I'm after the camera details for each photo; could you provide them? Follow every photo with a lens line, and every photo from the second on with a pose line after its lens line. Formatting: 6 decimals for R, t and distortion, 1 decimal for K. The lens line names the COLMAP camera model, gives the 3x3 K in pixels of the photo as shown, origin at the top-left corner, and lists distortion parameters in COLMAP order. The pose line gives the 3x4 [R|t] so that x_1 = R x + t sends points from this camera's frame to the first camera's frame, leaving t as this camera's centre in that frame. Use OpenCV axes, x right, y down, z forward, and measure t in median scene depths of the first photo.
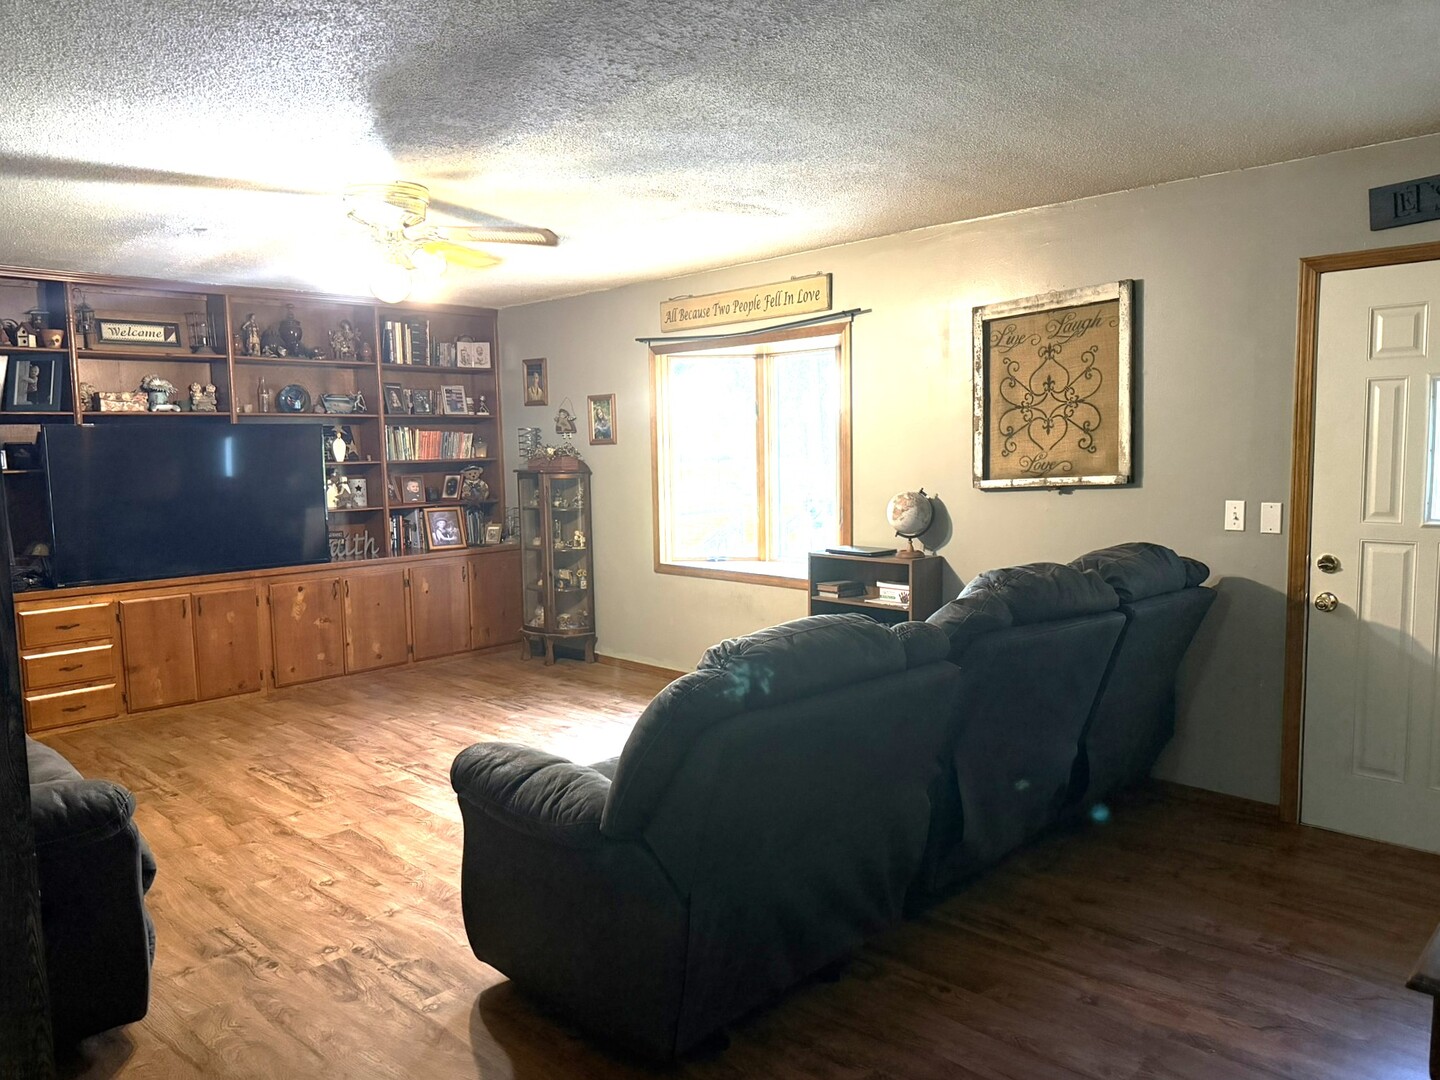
lens RADIAL K [[1018.2, 0, 718.7], [0, 1018.2, 536.2], [0, 0, 1]] dist [0.031476, -0.014157]
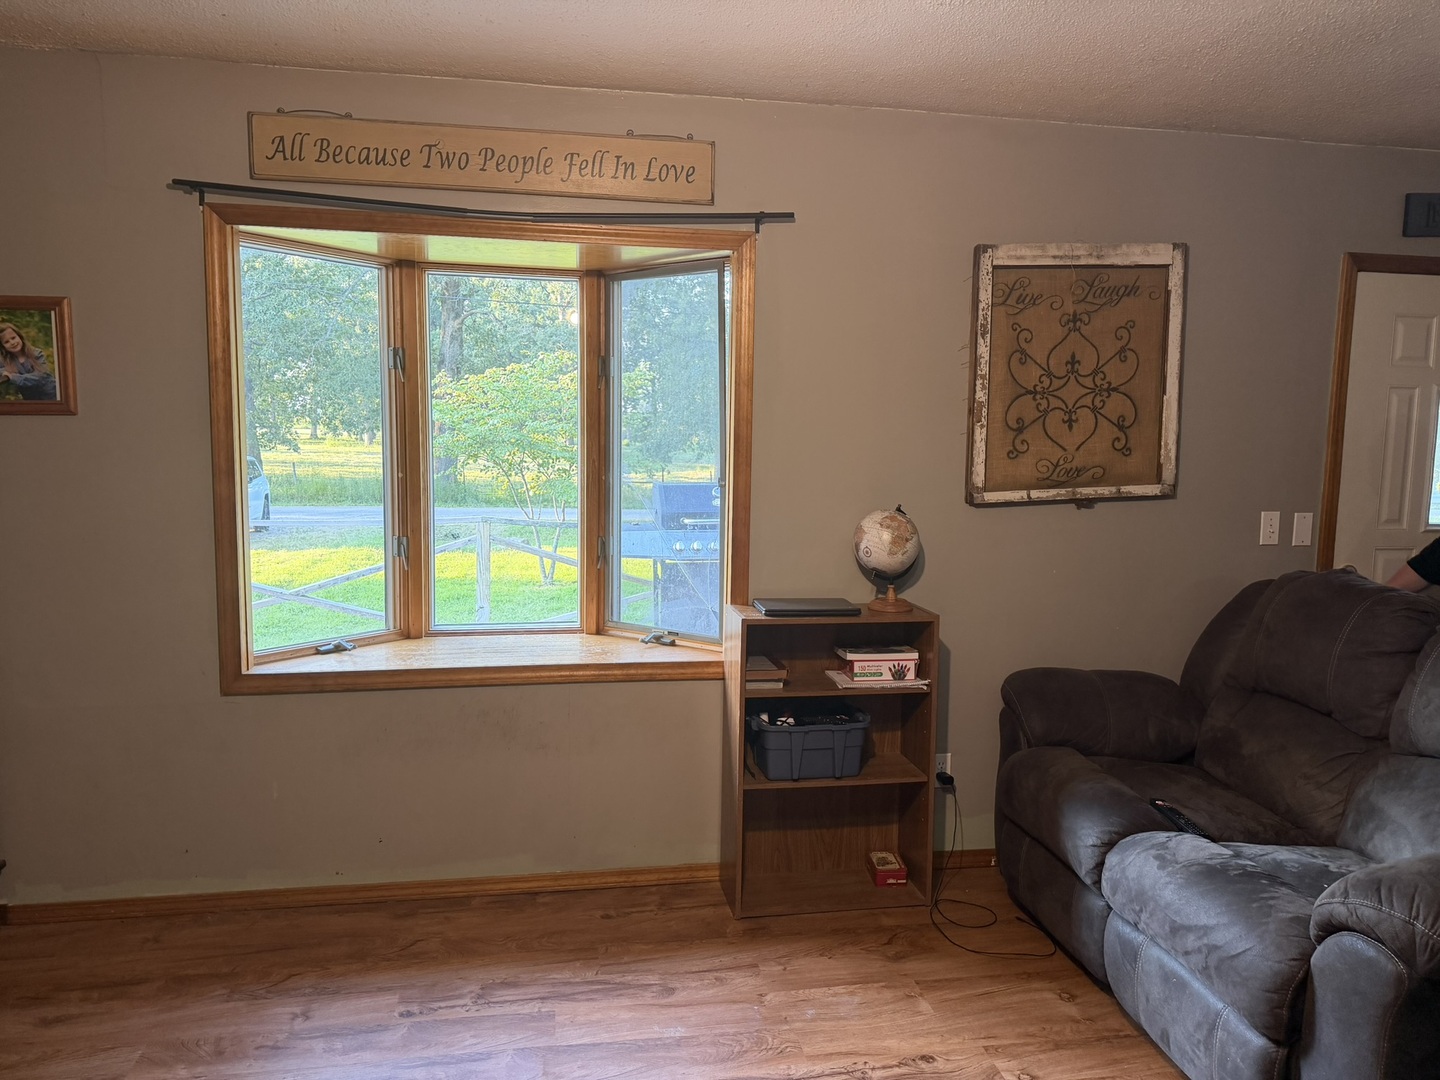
lens RADIAL K [[1018.2, 0, 721.2], [0, 1018.2, 548.2], [0, 0, 1]] dist [0.031476, -0.014157]
pose [[0.563717, -0.062127, 0.823628, -0.455841], [0.051676, 0.997866, 0.039902, -0.056075], [-0.824350, 0.020068, 0.565725, 0.785770]]
